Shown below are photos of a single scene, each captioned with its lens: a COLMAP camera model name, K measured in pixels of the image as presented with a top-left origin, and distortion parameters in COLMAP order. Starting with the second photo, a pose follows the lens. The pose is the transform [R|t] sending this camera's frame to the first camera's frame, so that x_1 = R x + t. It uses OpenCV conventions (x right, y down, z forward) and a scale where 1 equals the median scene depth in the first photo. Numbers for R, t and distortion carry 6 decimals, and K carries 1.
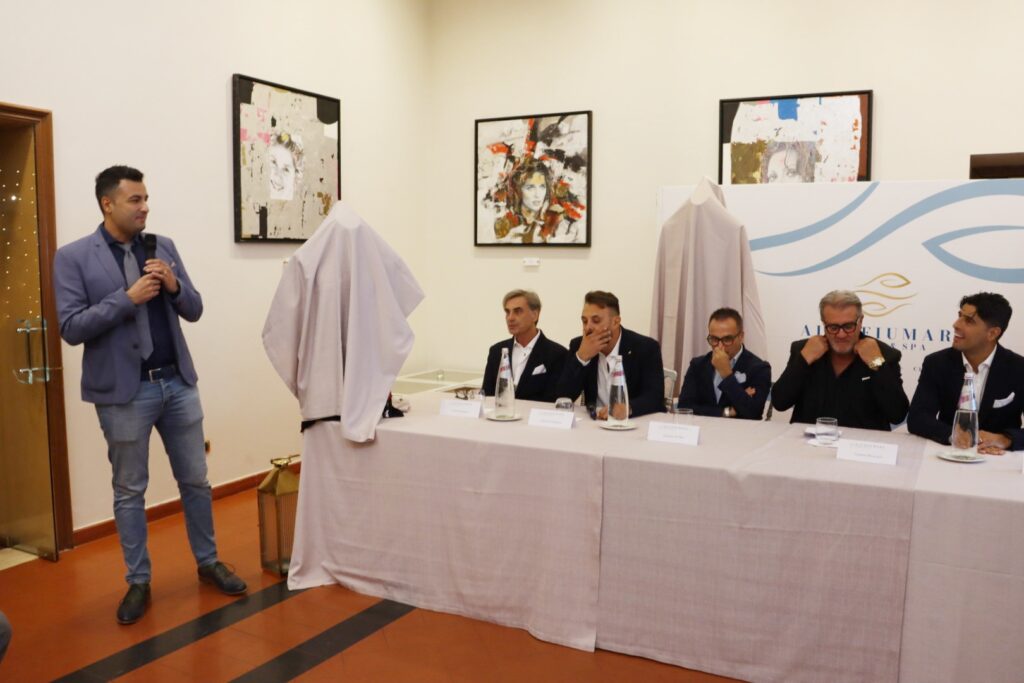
lens RADIAL K [[859.2, 0, 517.9], [0, 859.2, 335.8], [0, 0, 1]] dist [-0.157484, 0.127916]
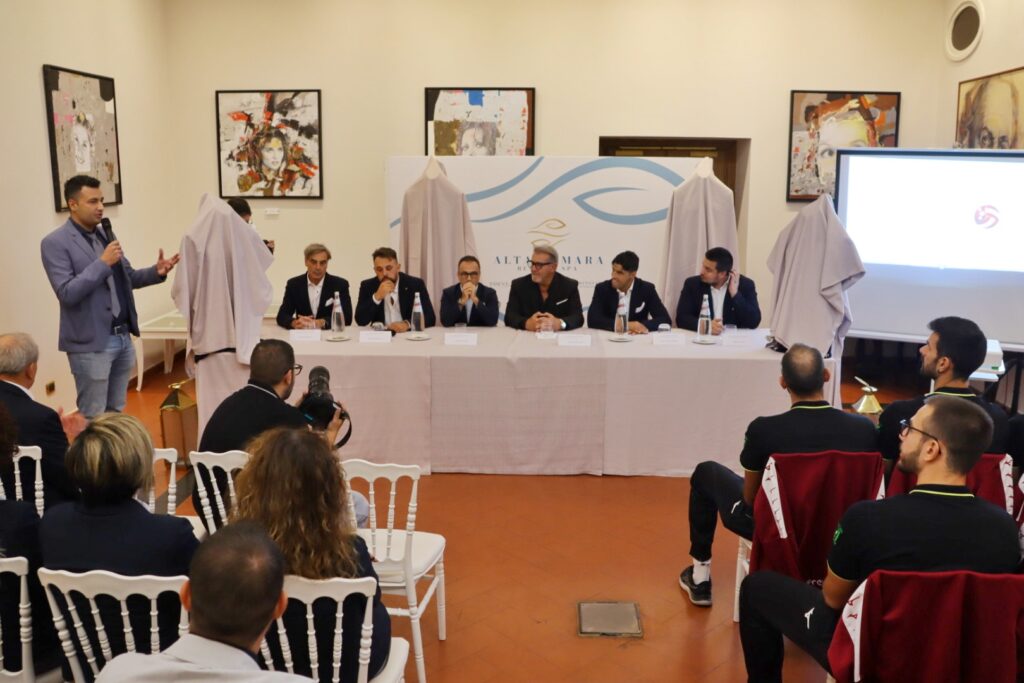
lens RADIAL K [[859.2, 0, 523.5], [0, 859.2, 333.0], [0, 0, 1]] dist [-0.157484, 0.127916]
pose [[0.892484, -0.086872, 0.442636, -0.222767], [0.038658, 0.992400, 0.116825, -0.042315], [-0.449420, -0.087153, 0.889059, -0.260907]]
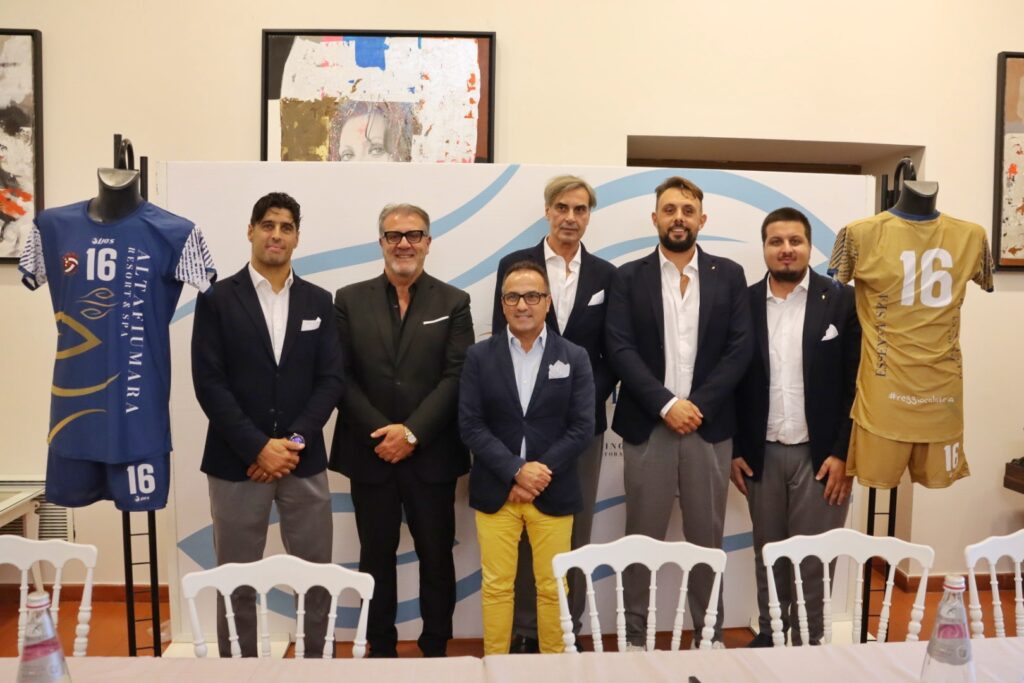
lens RADIAL K [[859.2, 0, 520.6], [0, 859.2, 351.8], [0, 0, 1]] dist [-0.157484, 0.127916]
pose [[0.845659, -0.037737, 0.532388, 0.057295], [0.041895, 0.999113, 0.004274, -0.031807], [-0.532077, 0.018690, 0.846490, 0.343816]]
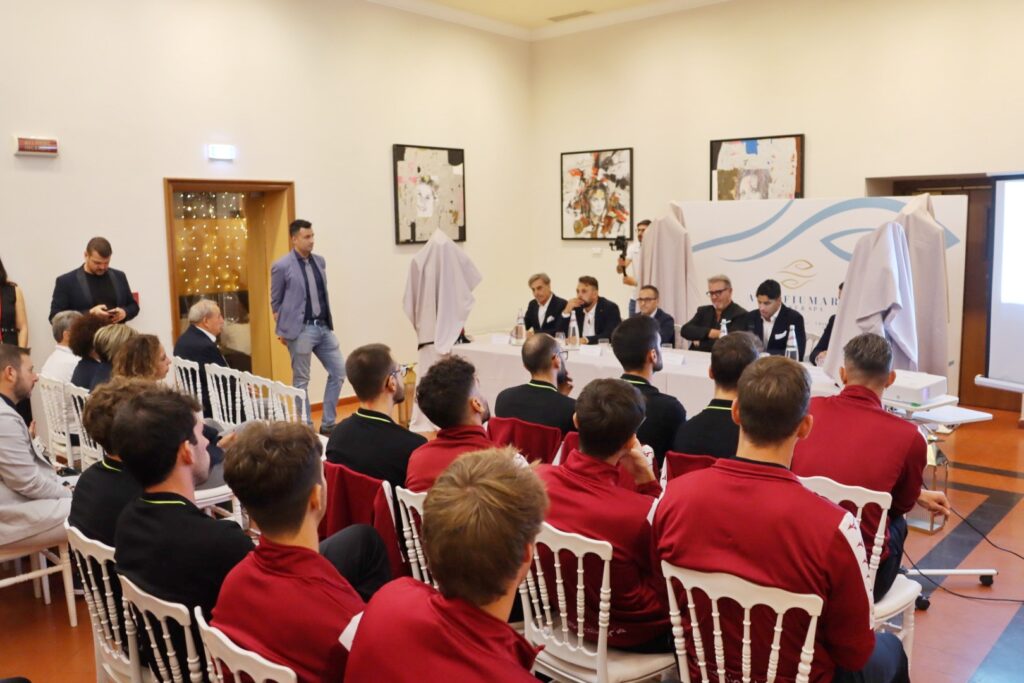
lens RADIAL K [[859.2, 0, 512.7], [0, 859.2, 340.4], [0, 0, 1]] dist [-0.157484, 0.127916]
pose [[0.968248, 0.013654, -0.249617, 0.253590], [-0.002904, 0.999054, 0.043382, 0.004318], [0.249973, -0.041280, 0.967372, -0.475915]]
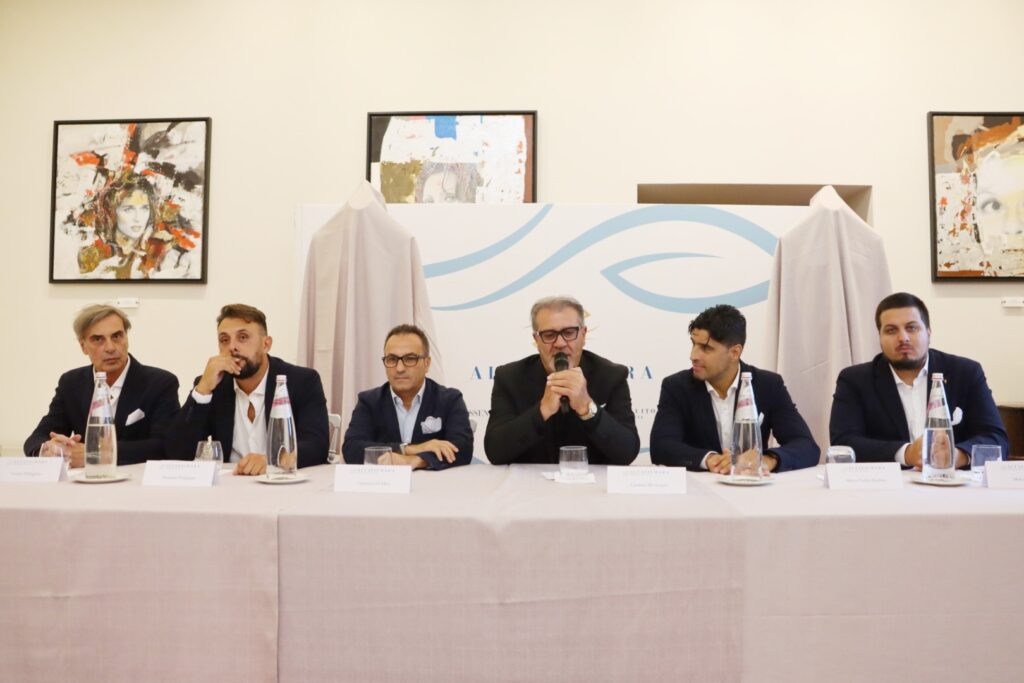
lens RADIAL K [[859.2, 0, 522.5], [0, 859.2, 338.1], [0, 0, 1]] dist [-0.157484, 0.127916]
pose [[0.889938, 0.008452, 0.456003, -0.011521], [0.041521, 0.994175, -0.099459, 0.038565], [-0.454187, 0.107446, 0.884403, 0.169773]]
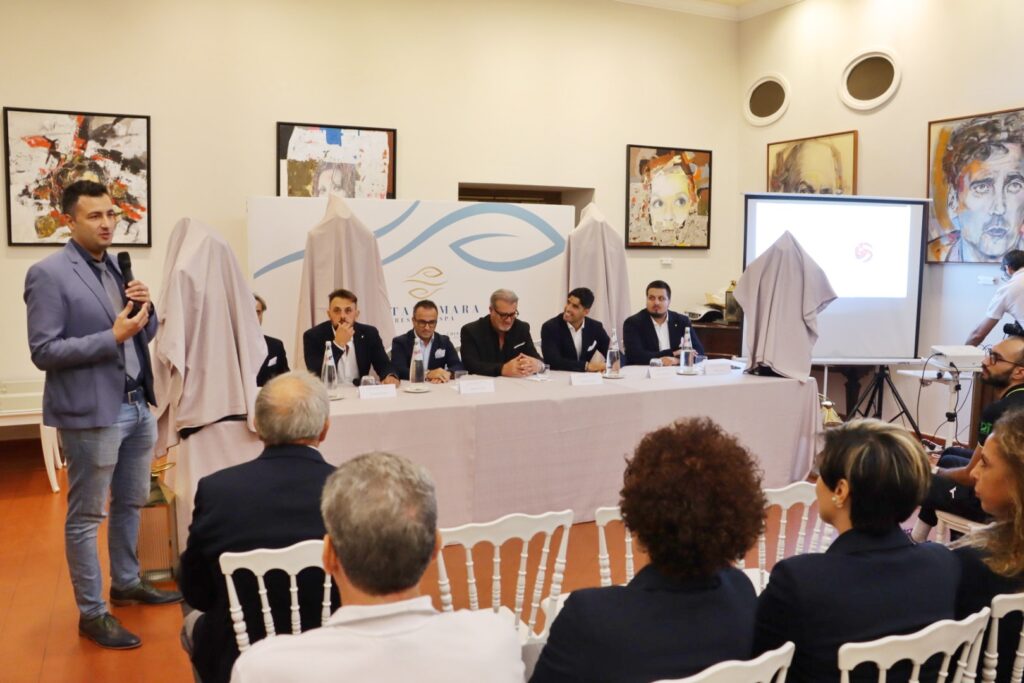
lens RADIAL K [[859.2, 0, 525.7], [0, 859.2, 341.8], [0, 0, 1]] dist [-0.157484, 0.127916]
pose [[0.577260, -0.090007, 0.811585, -0.491579], [0.061889, 0.995870, 0.066424, -0.027805], [-0.814212, 0.011884, 0.580447, 0.036265]]
